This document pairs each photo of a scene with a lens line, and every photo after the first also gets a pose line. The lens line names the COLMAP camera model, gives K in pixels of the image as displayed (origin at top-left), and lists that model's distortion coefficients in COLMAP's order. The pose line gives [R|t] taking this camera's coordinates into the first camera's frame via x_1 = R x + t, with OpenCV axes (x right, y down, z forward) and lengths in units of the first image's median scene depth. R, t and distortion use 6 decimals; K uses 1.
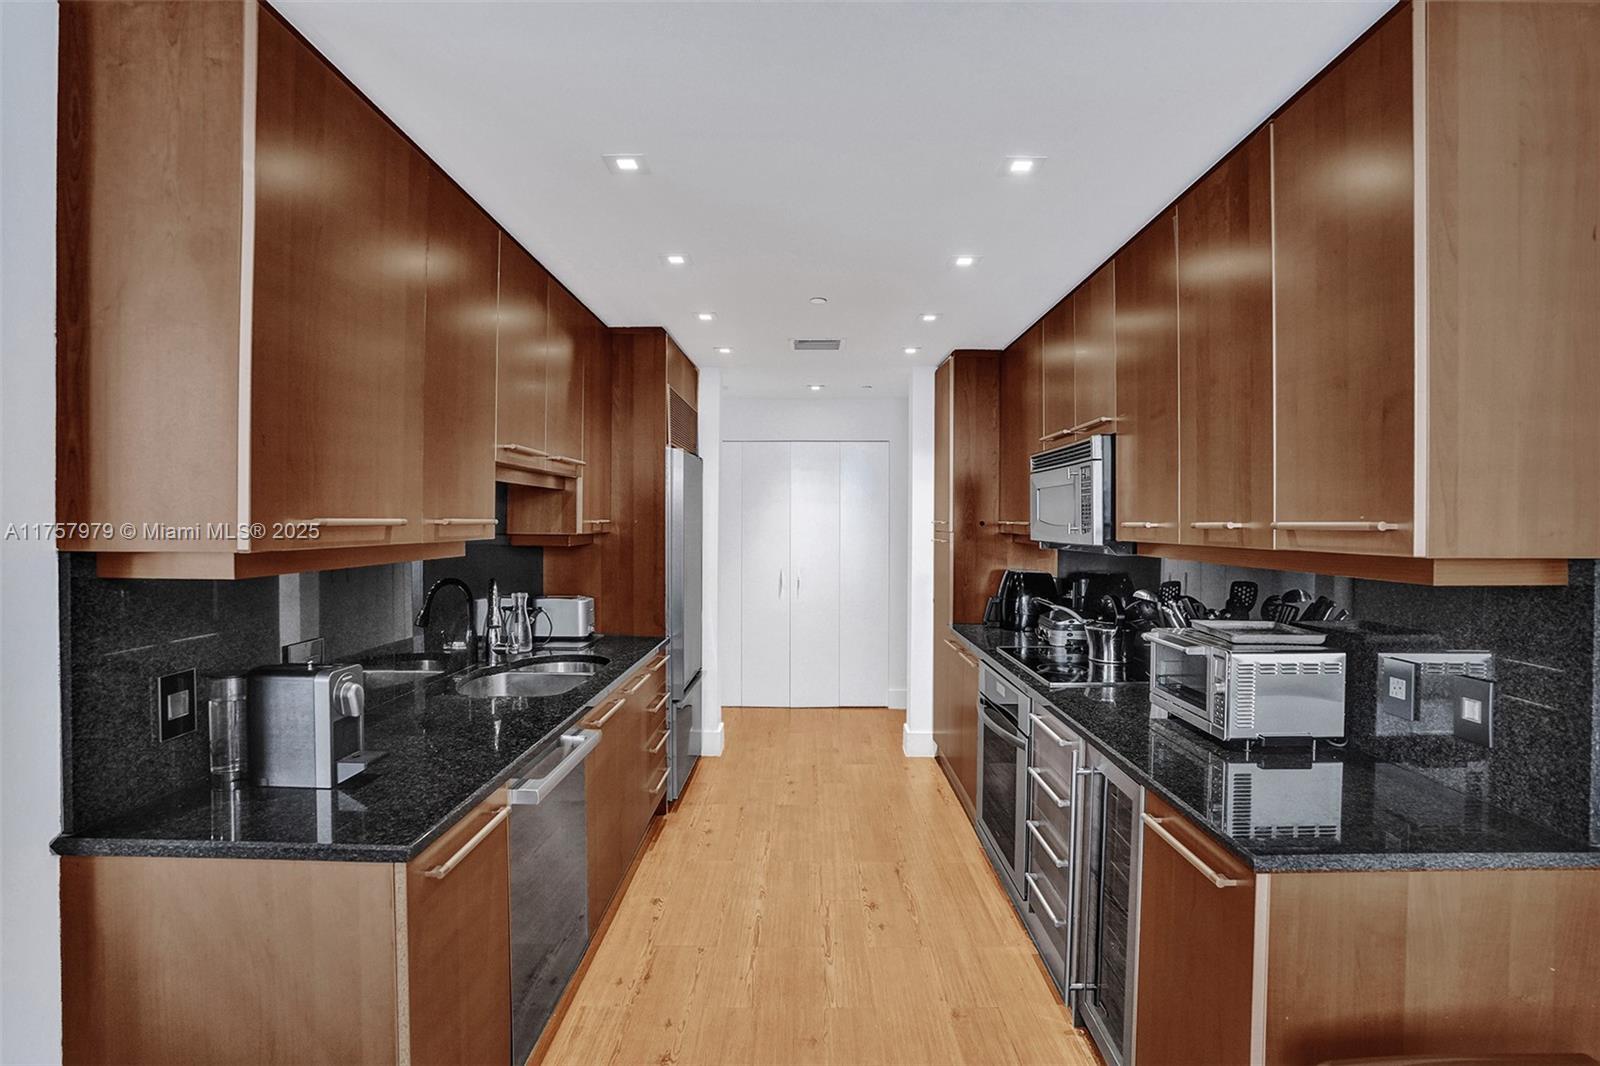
lens RADIAL K [[736.5, 0, 850.6], [0, 736.5, 529.3], [0, 0, 1]] dist [0.000658, 0.000105]
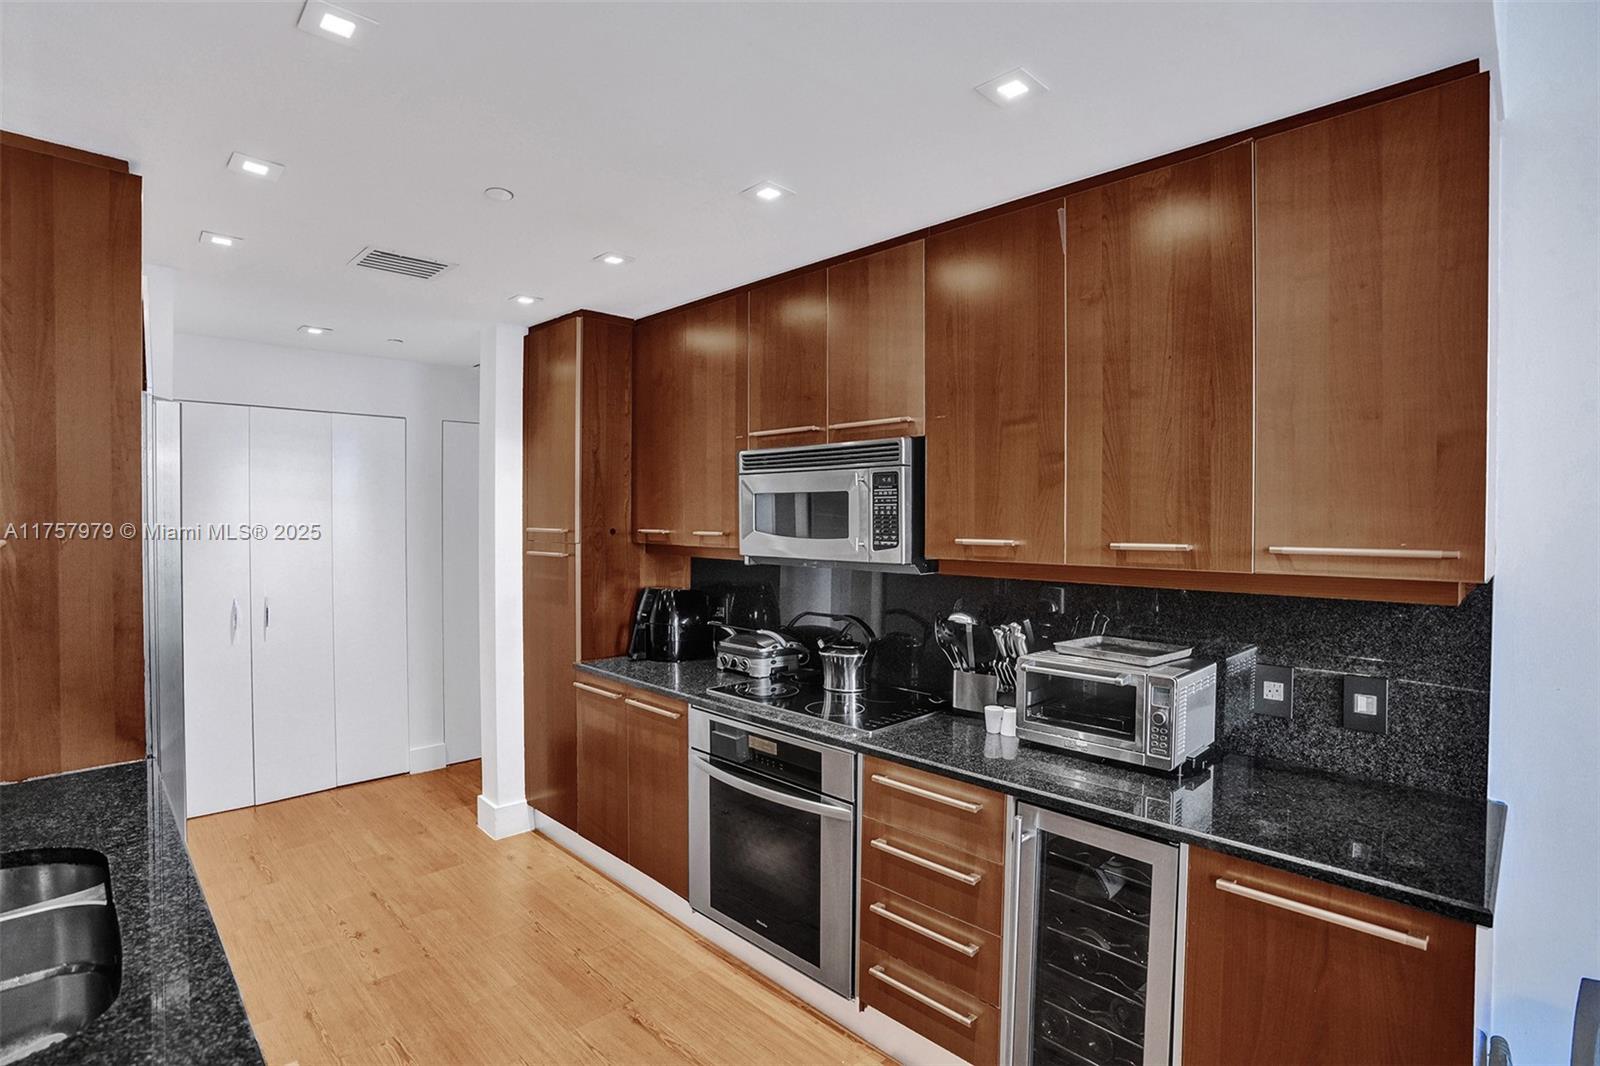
lens RADIAL K [[743.2, 0, 808.8], [0, 743.2, 528.5], [0, 0, 1]] dist [-0.068537, 0.027897]
pose [[0.742638, -0.010657, 0.669608, -0.252911], [0.005845, 0.999938, 0.009432, -0.021859], [-0.669667, -0.003091, 0.742655, 0.326259]]
